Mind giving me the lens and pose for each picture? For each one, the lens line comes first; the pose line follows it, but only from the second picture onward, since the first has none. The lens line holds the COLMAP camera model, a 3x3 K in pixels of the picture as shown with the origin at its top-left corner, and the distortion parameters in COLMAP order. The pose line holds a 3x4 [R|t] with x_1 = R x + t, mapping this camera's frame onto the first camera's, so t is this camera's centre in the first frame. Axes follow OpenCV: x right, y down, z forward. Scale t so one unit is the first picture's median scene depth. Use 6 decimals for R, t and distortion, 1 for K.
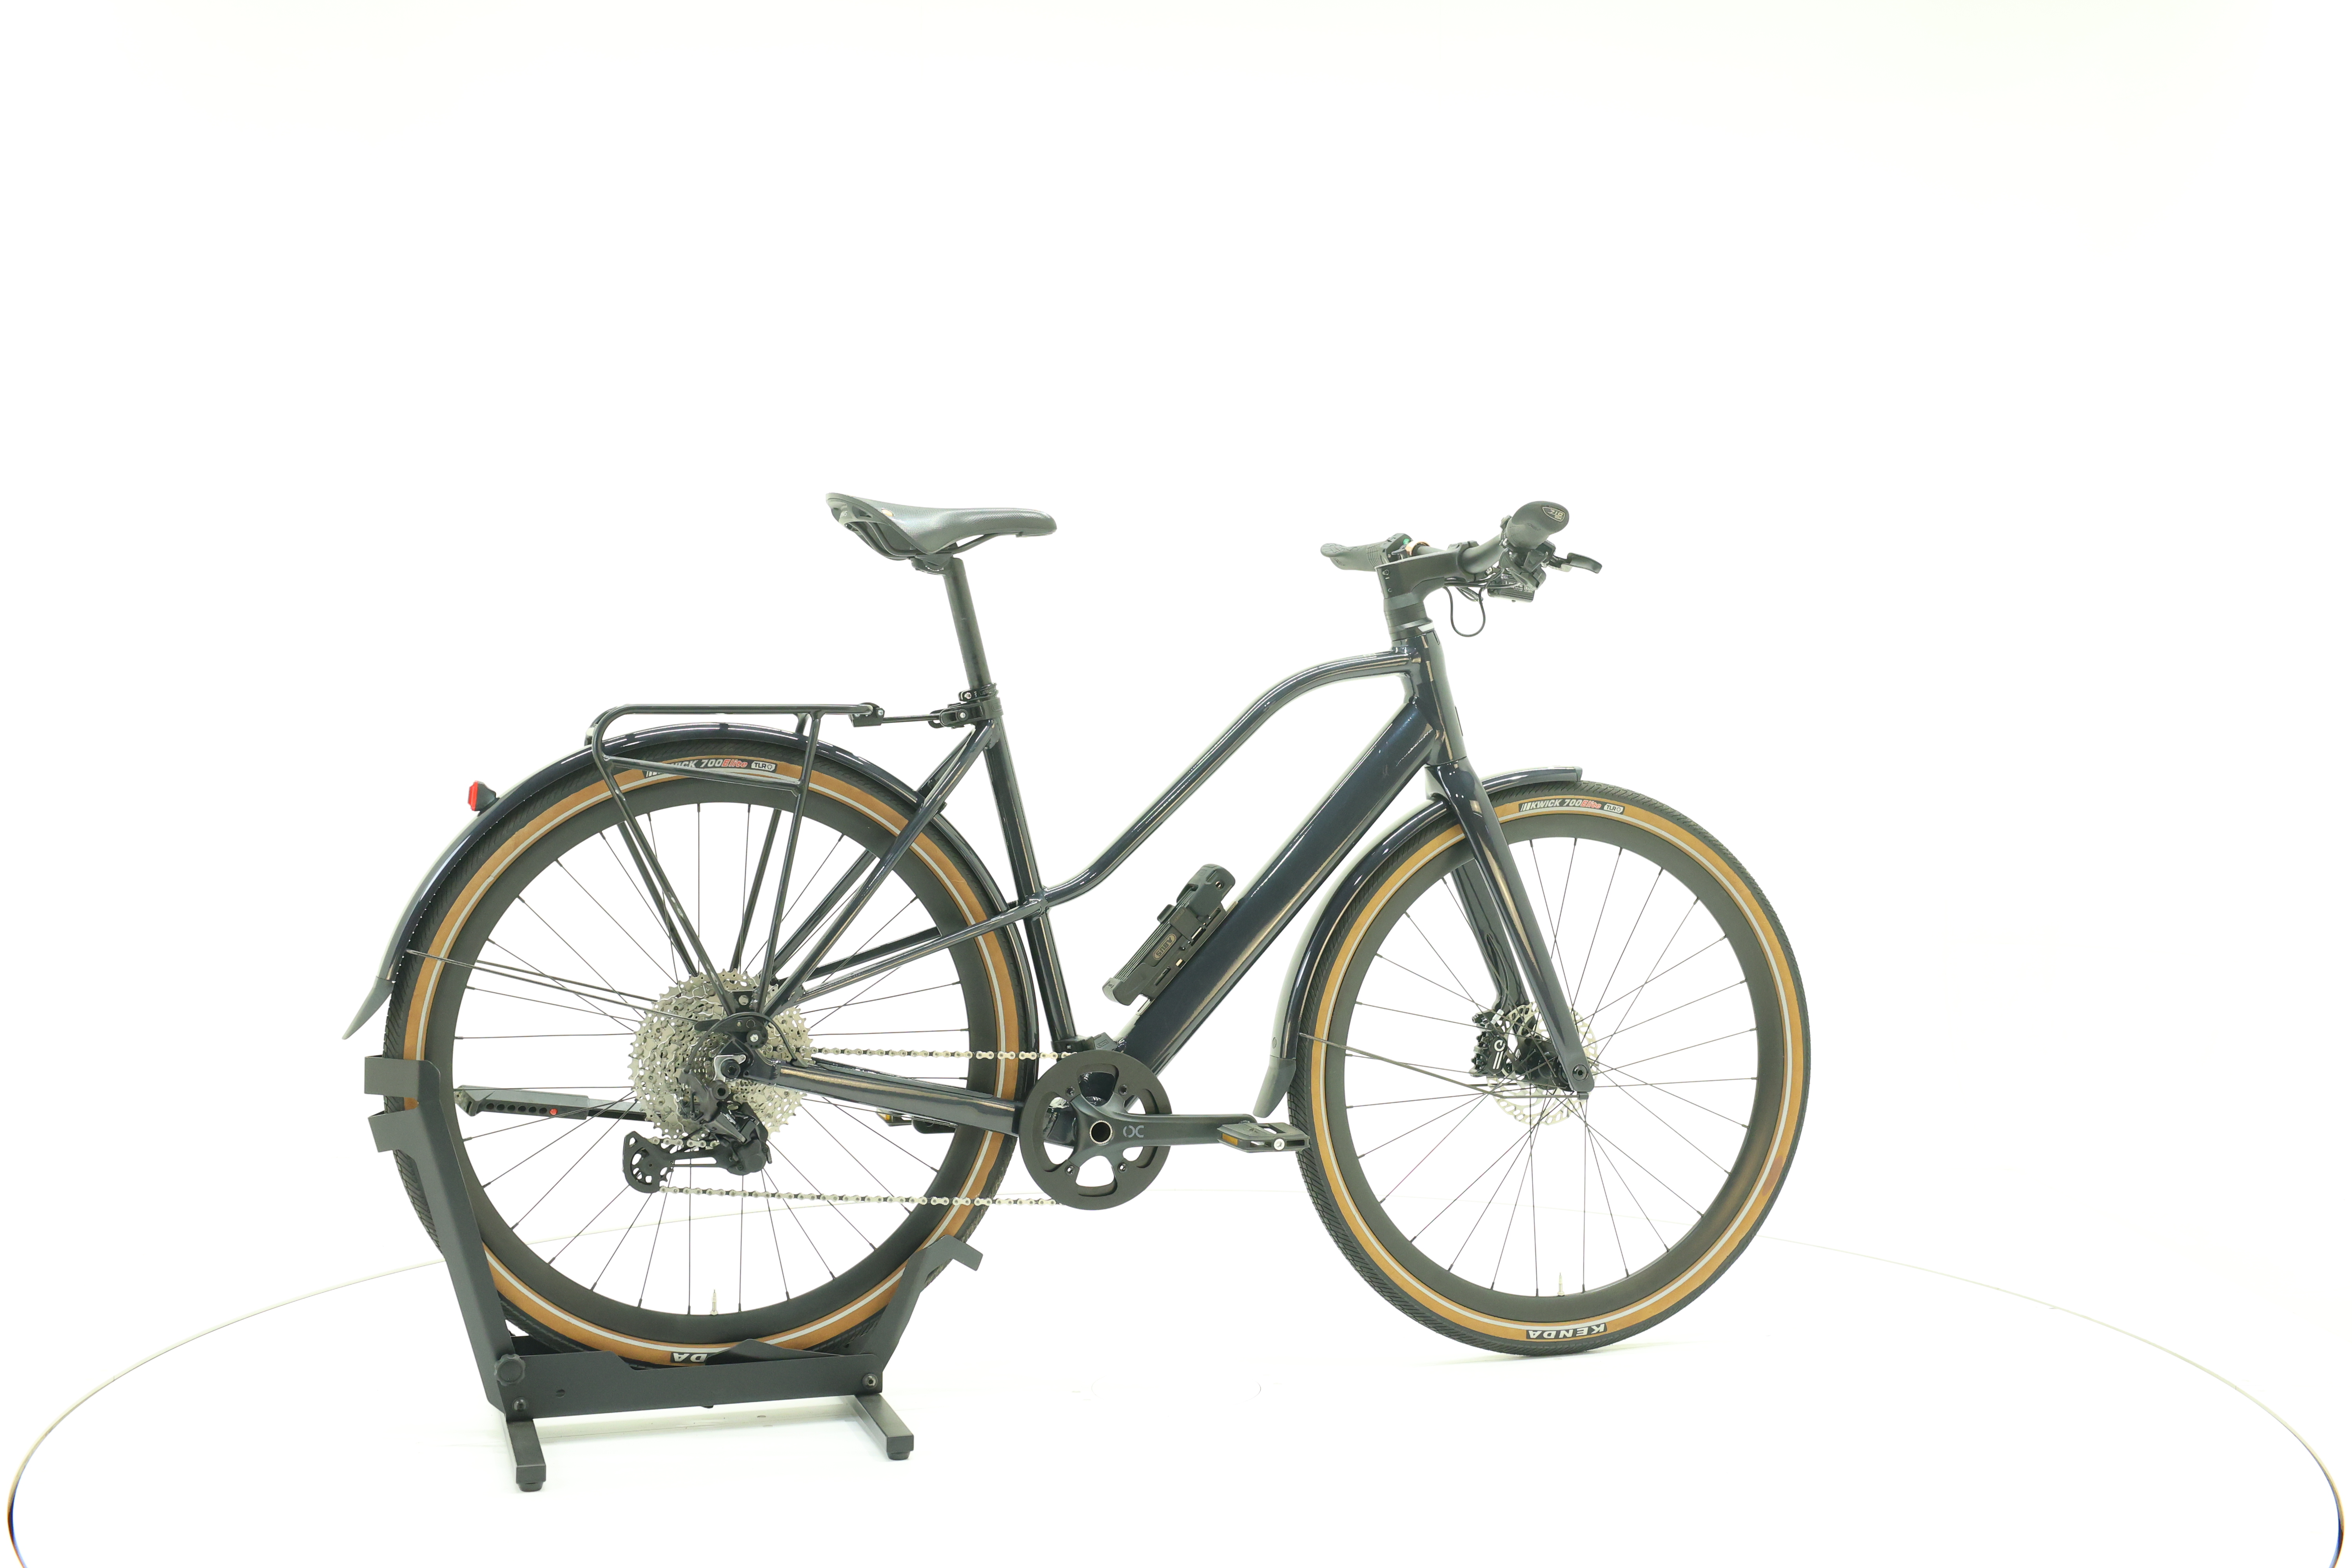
lens RADIAL K [[2517.8, 0, 1166.1], [0, 2517.8, 769.7], [0, 0, 1]] dist [0.004708, 0.000000]
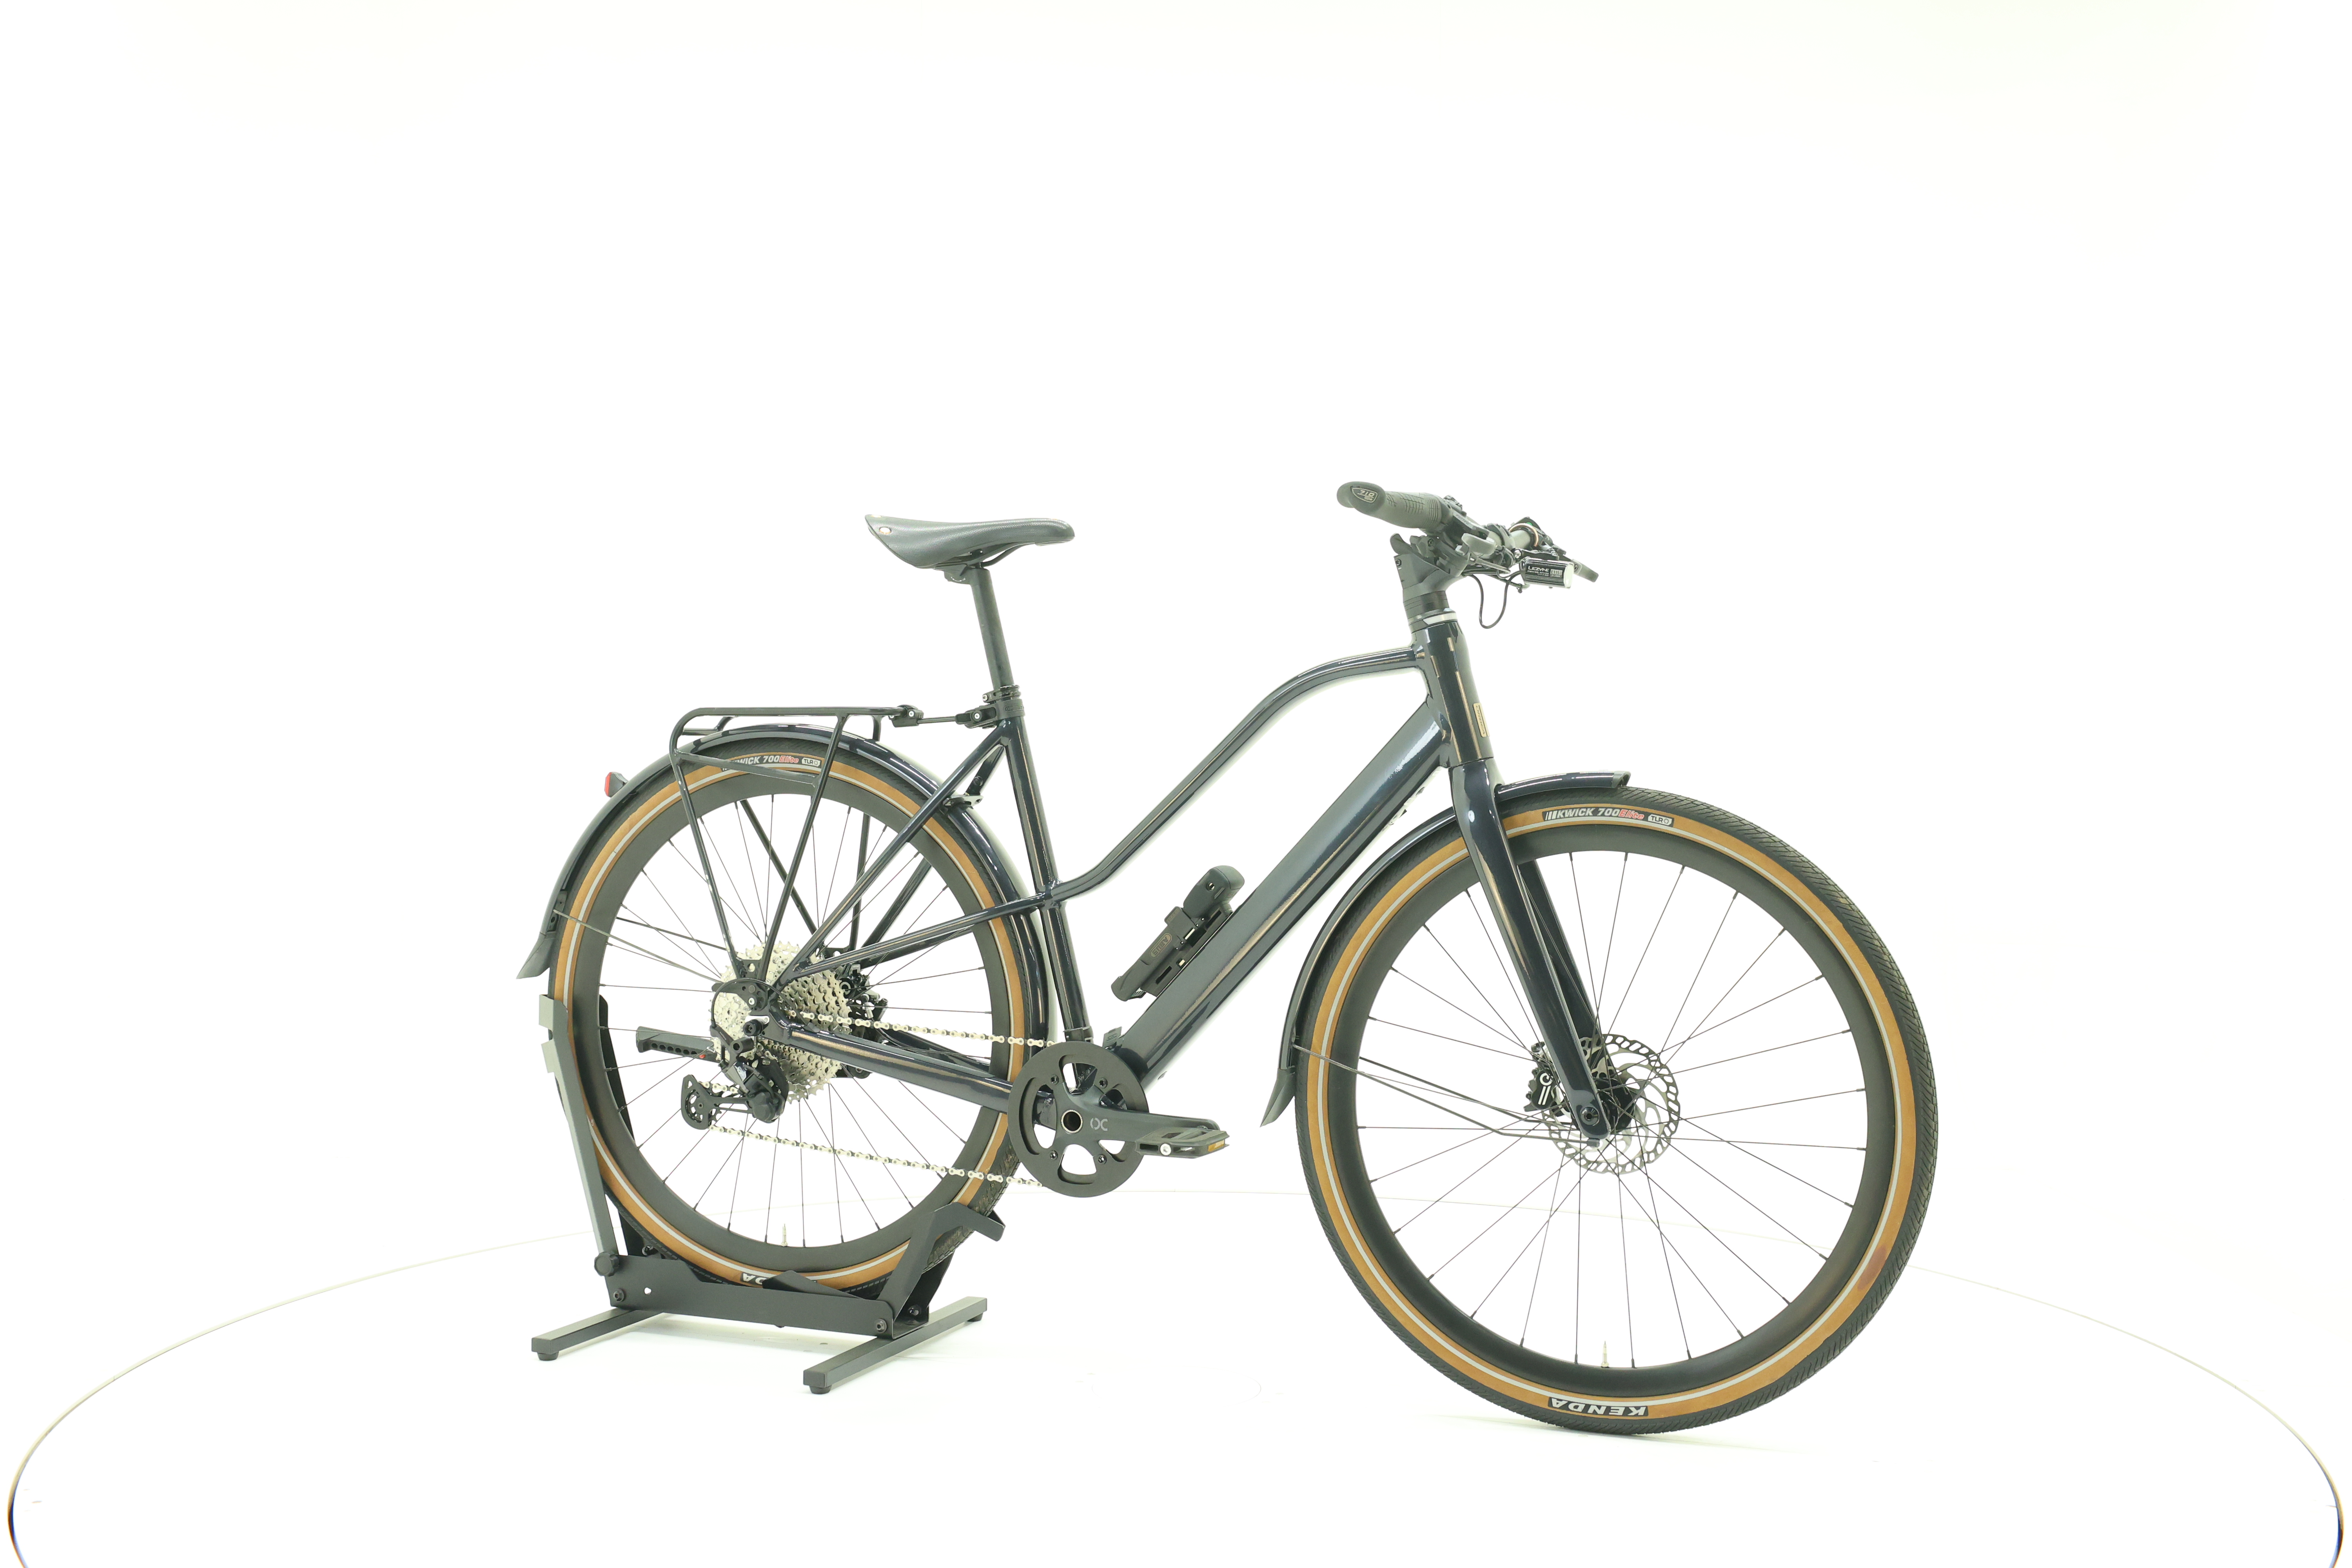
lens RADIAL K [[2517.8, 0, 1164.1], [0, 2517.8, 778.9], [0, 0, 1]] dist [0.004708, 0.000000]
pose [[0.757802, 0.011482, -0.652383, 0.666100], [-0.010628, 0.999930, 0.005253, -0.001593], [0.652398, 0.002952, 0.757871, 0.243938]]
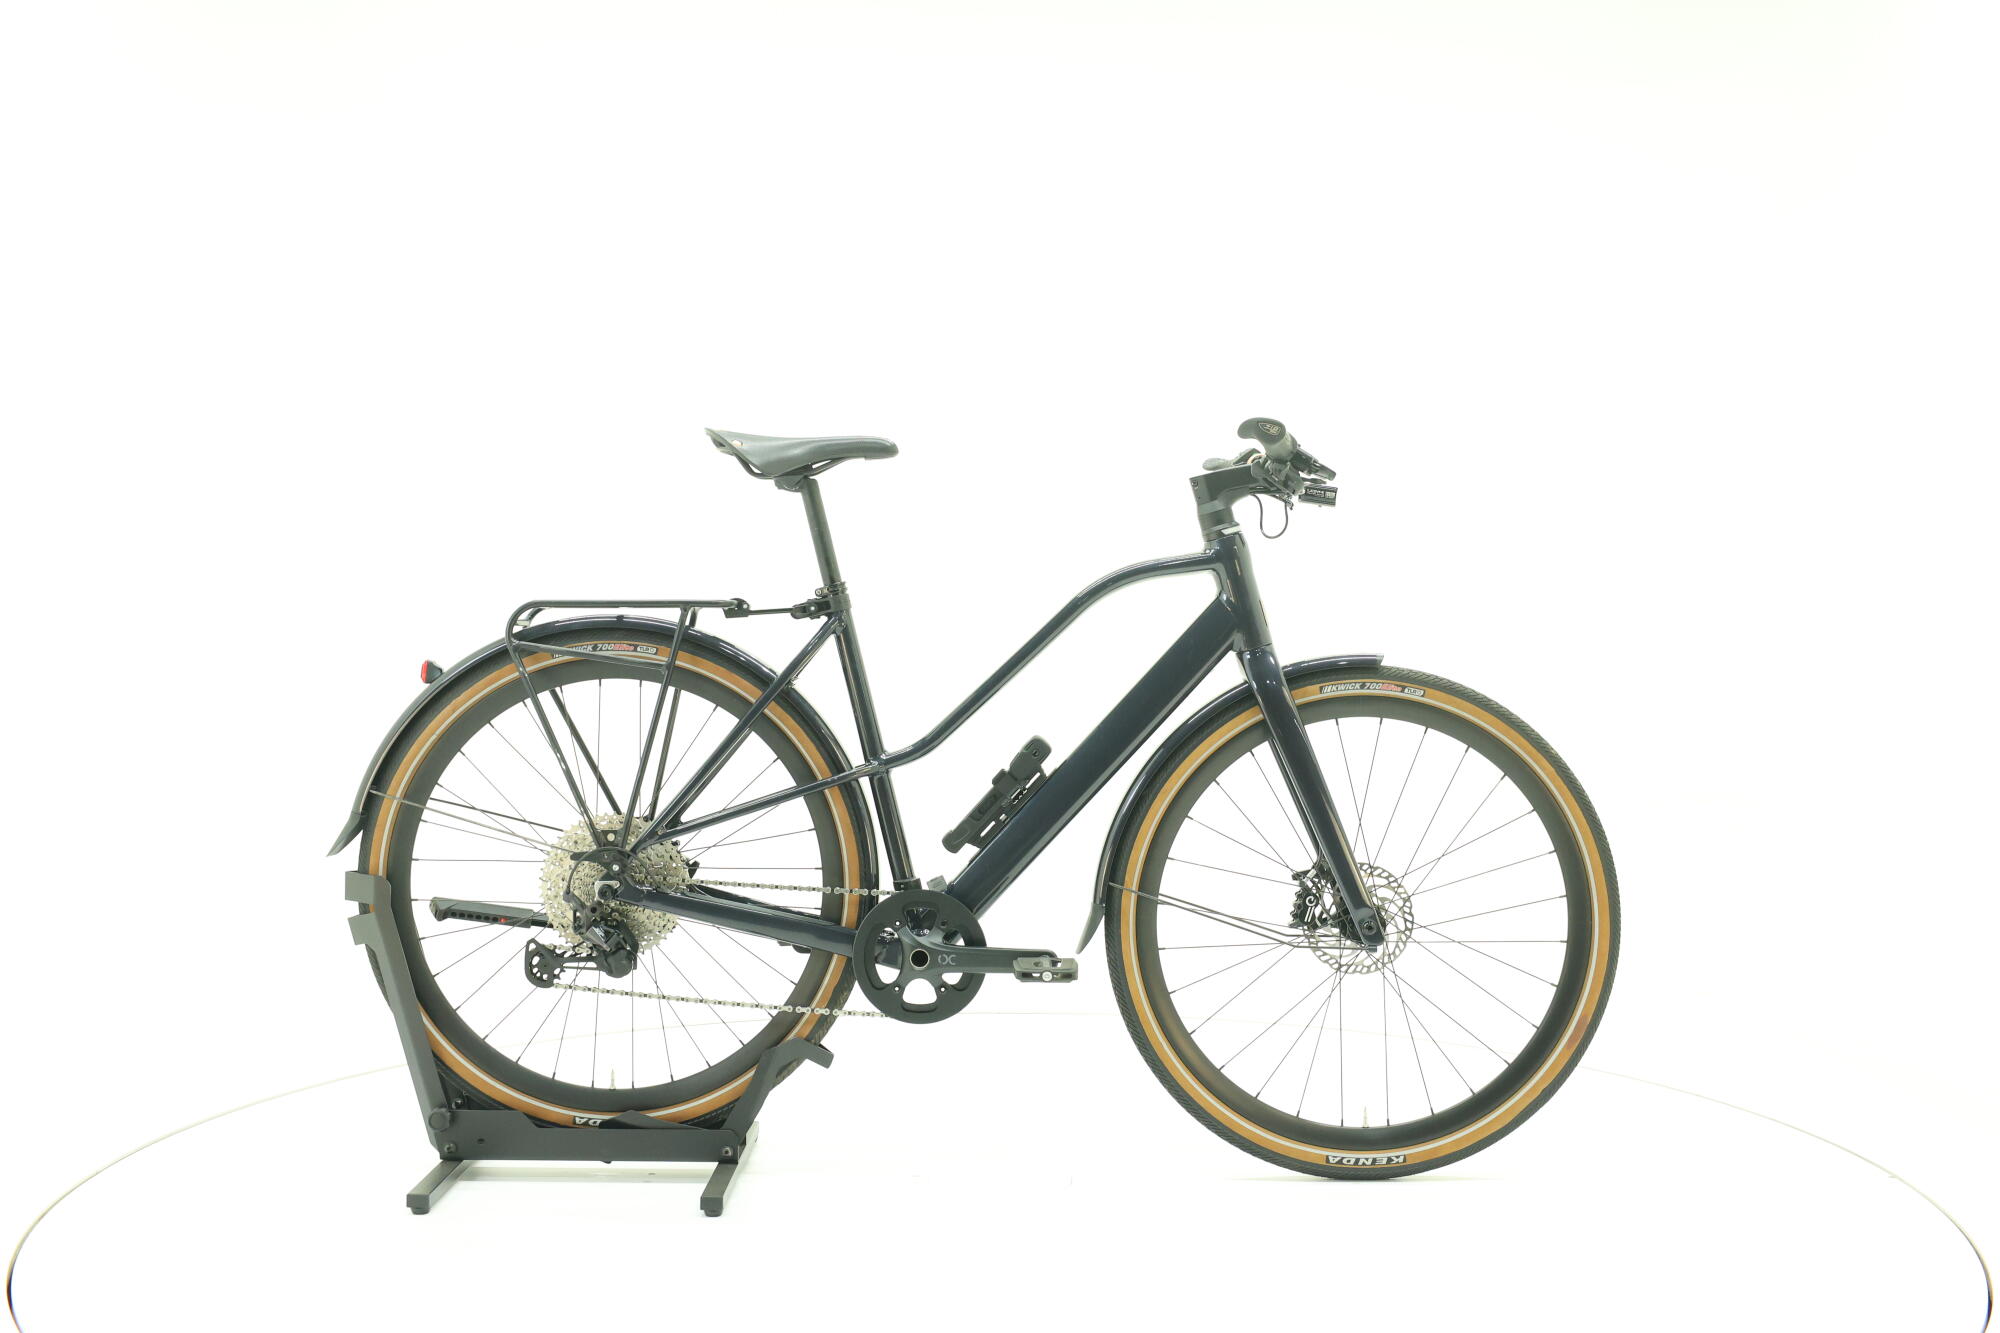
lens RADIAL K [[2141.0, 0, 993.9], [0, 2141.0, 656.8], [0, 0, 1]] dist [0.004708, 0.000000]
pose [[0.948753, 0.004810, -0.315982, 0.323909], [-0.005142, 0.999987, -0.000216, 0.001387], [0.315977, 0.001829, 0.948765, 0.050765]]
